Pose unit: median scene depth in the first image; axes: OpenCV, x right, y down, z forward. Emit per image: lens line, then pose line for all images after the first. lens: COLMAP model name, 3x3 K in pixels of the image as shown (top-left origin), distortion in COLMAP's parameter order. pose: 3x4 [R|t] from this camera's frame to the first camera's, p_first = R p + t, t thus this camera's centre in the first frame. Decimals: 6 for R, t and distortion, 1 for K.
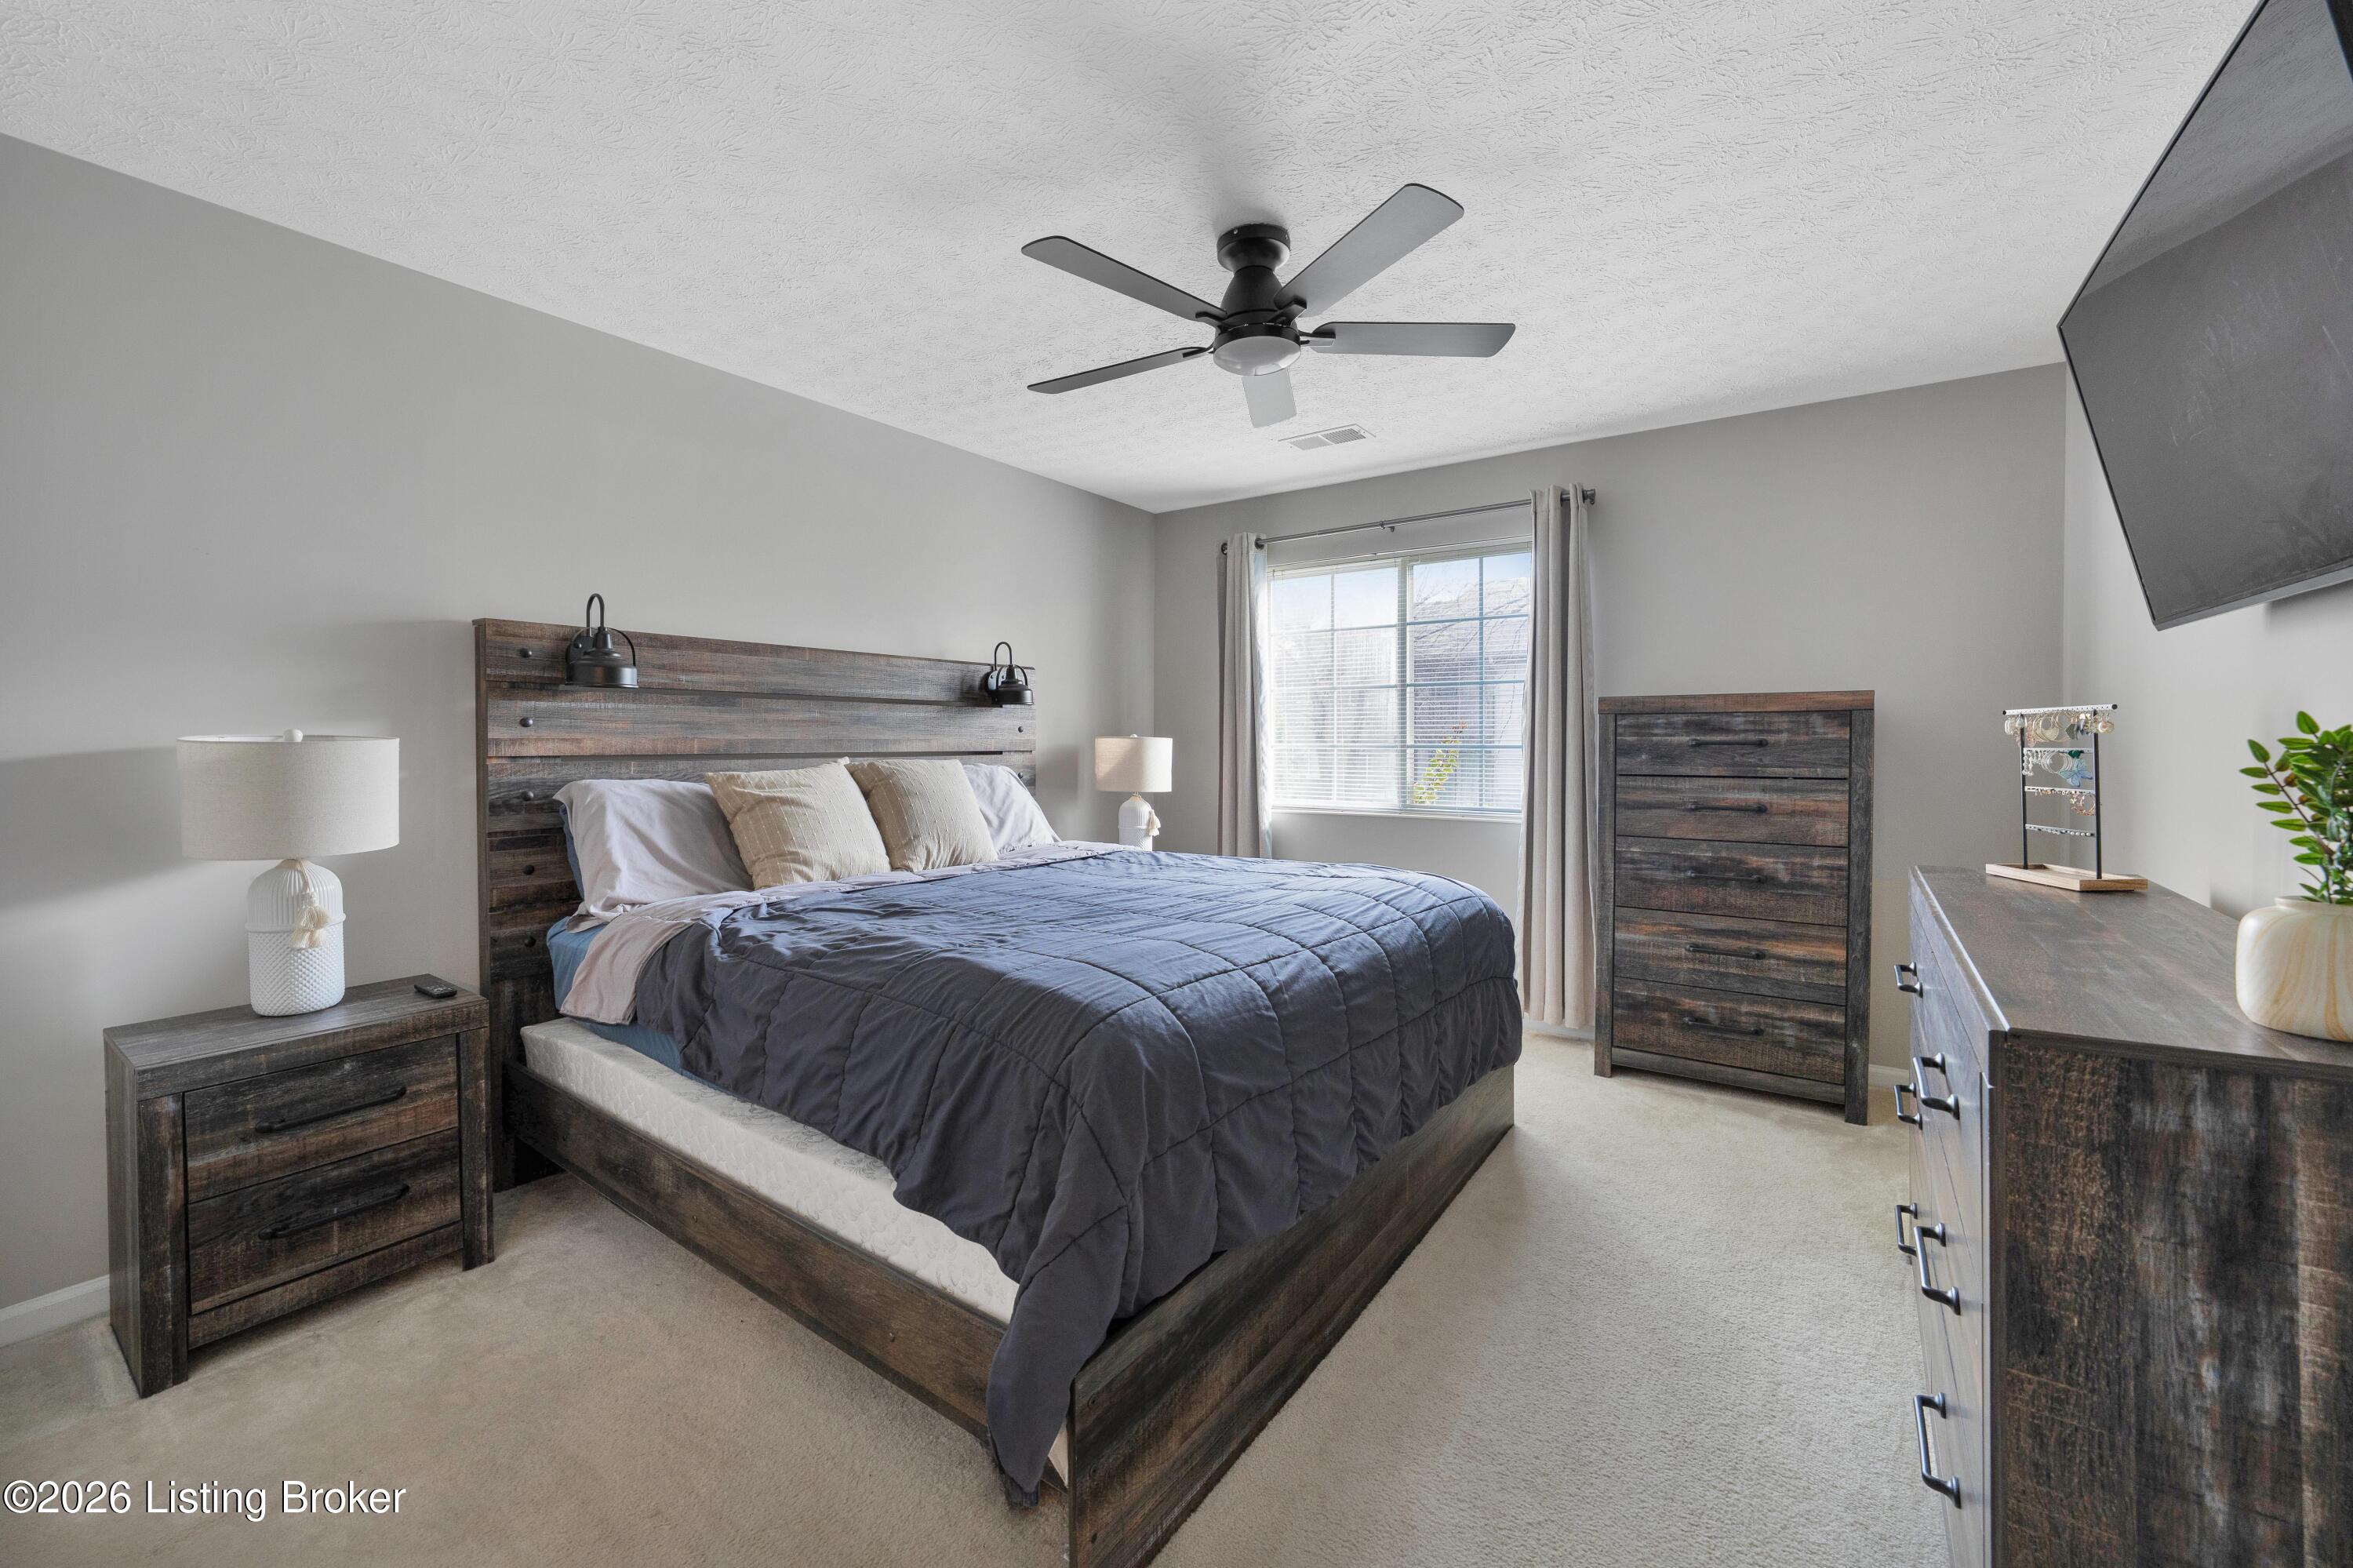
lens RADIAL K [[920.0, 0, 1181.5], [0, 920.0, 761.3], [0, 0, 1]] dist [-0.000589, -0.000183]
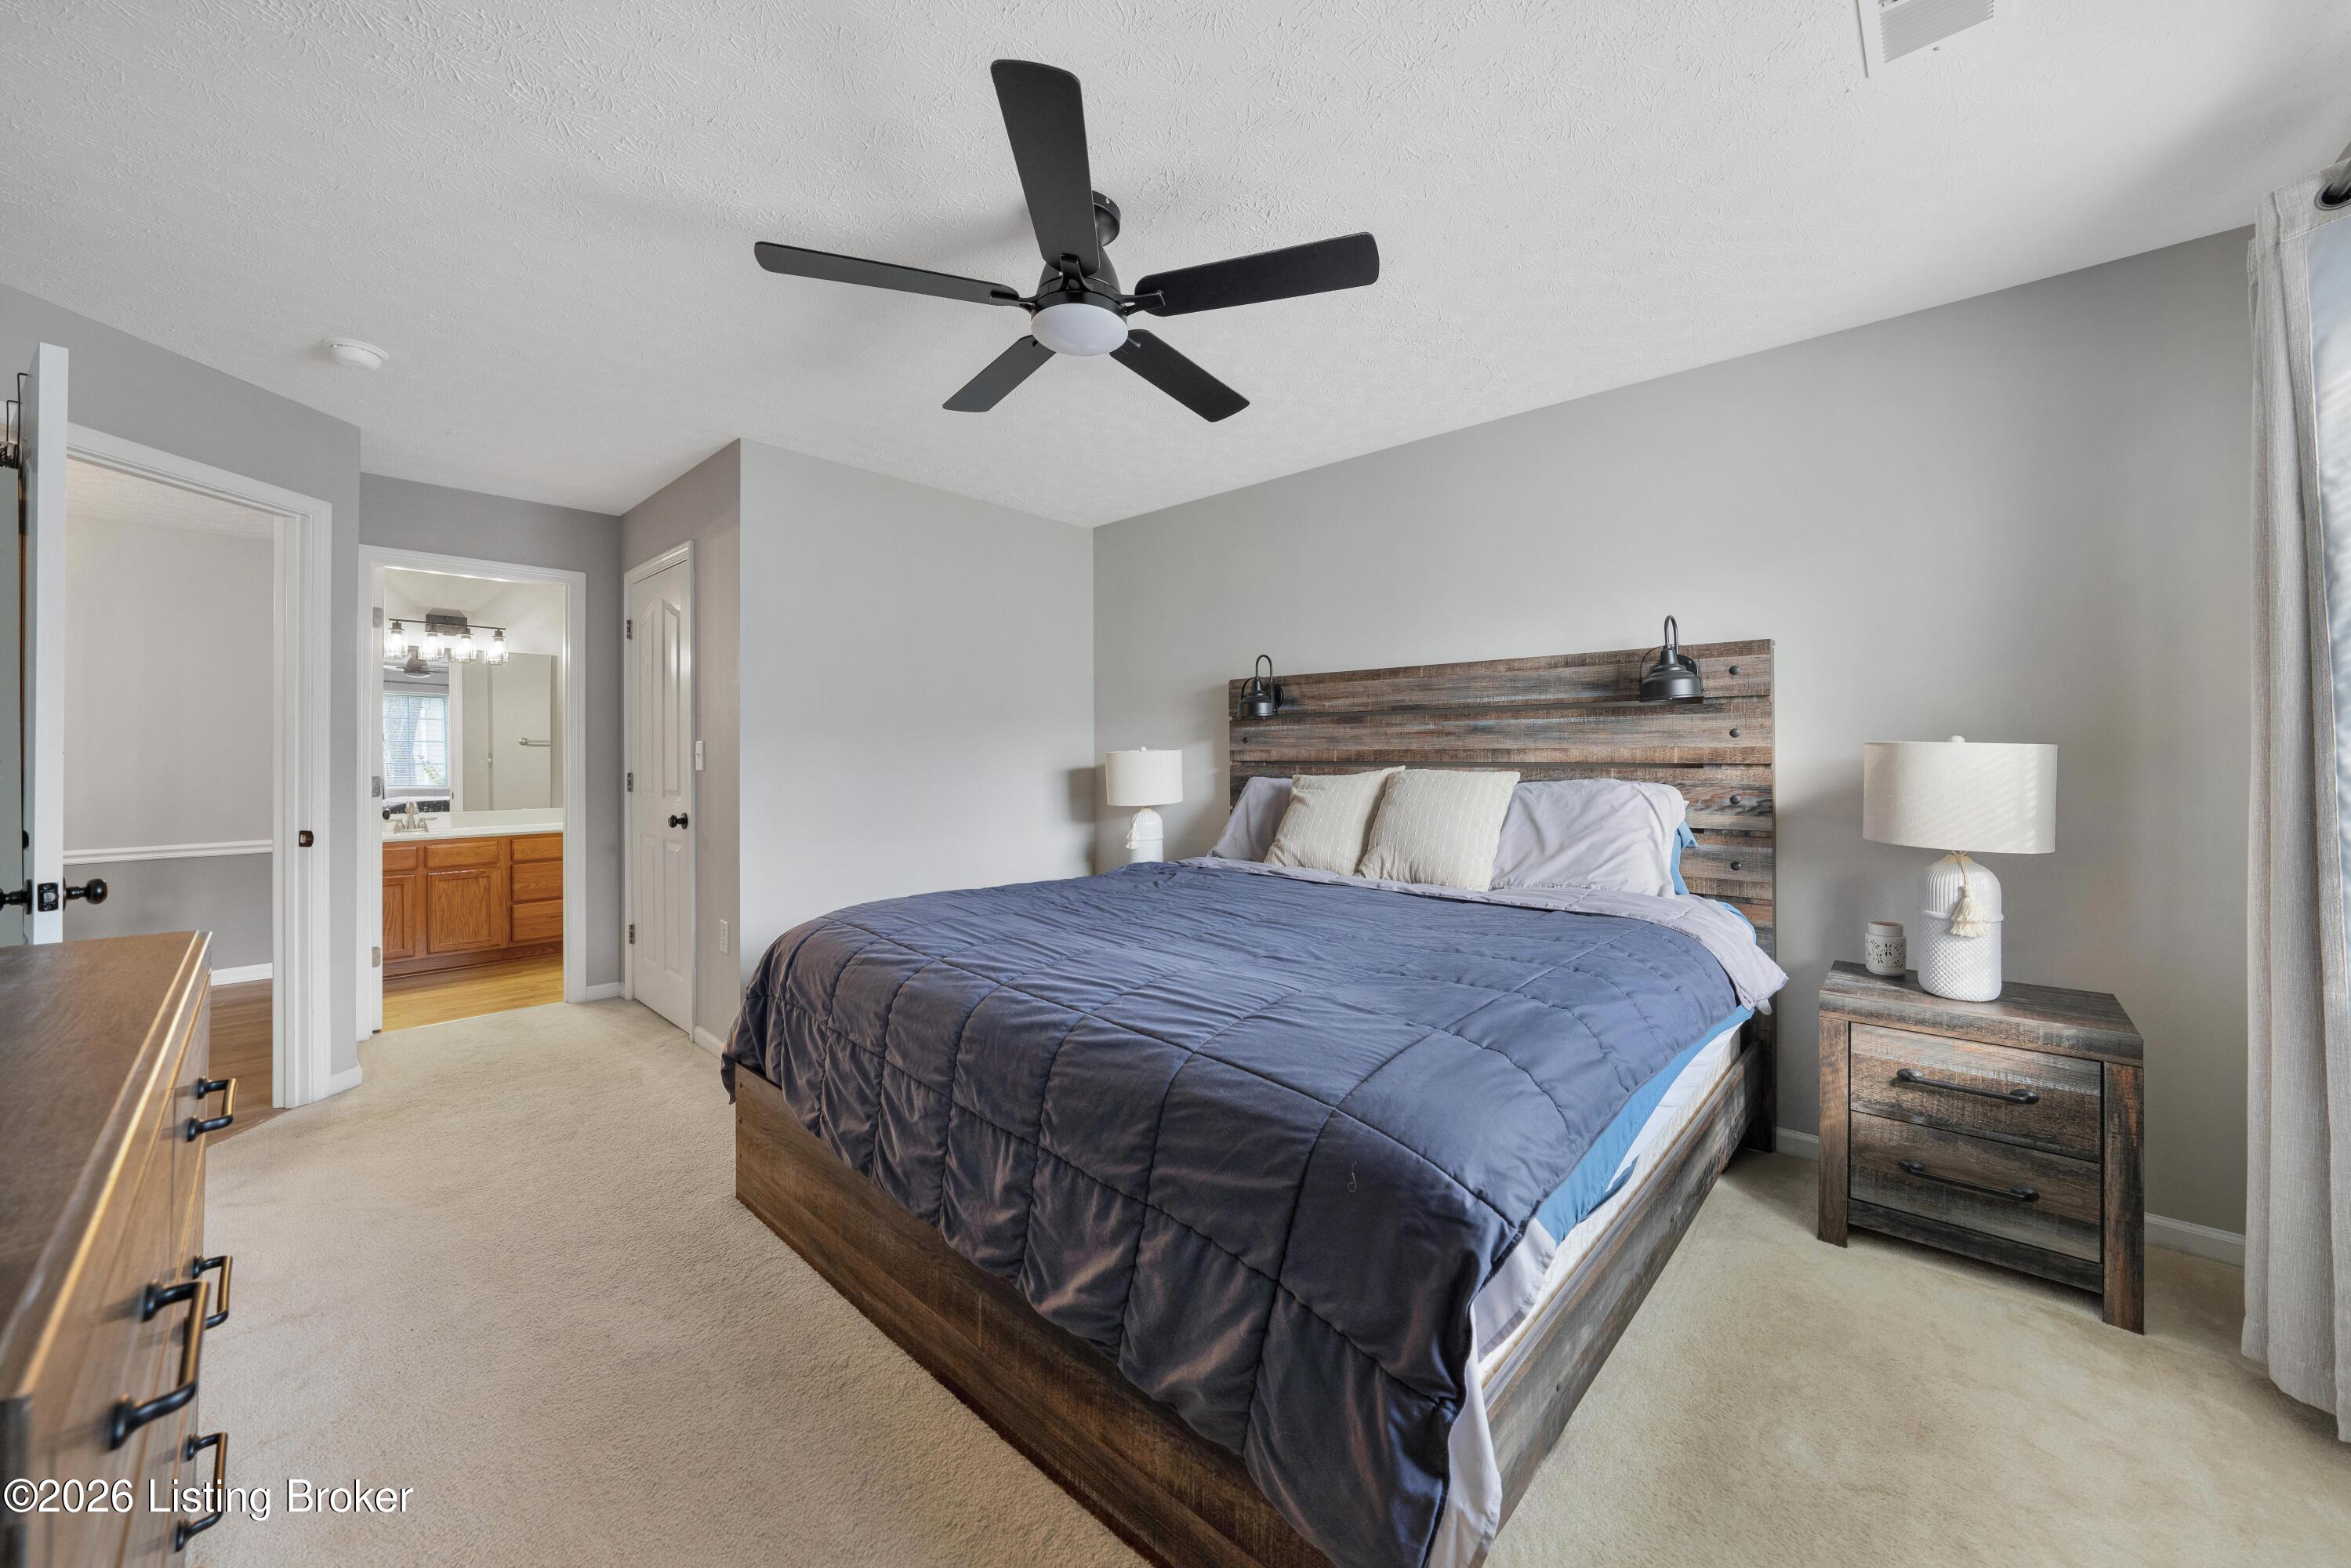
lens RADIAL K [[860.3, 0, 1207.8], [0, 860.3, 746.0], [0, 0, 1]] dist [-0.038222, 0.008413]
pose [[-0.101601, -0.005602, -0.994809, 0.621695], [-0.018168, 0.999828, -0.003775, -0.019125], [0.994659, 0.017690, -0.101686, 0.834649]]
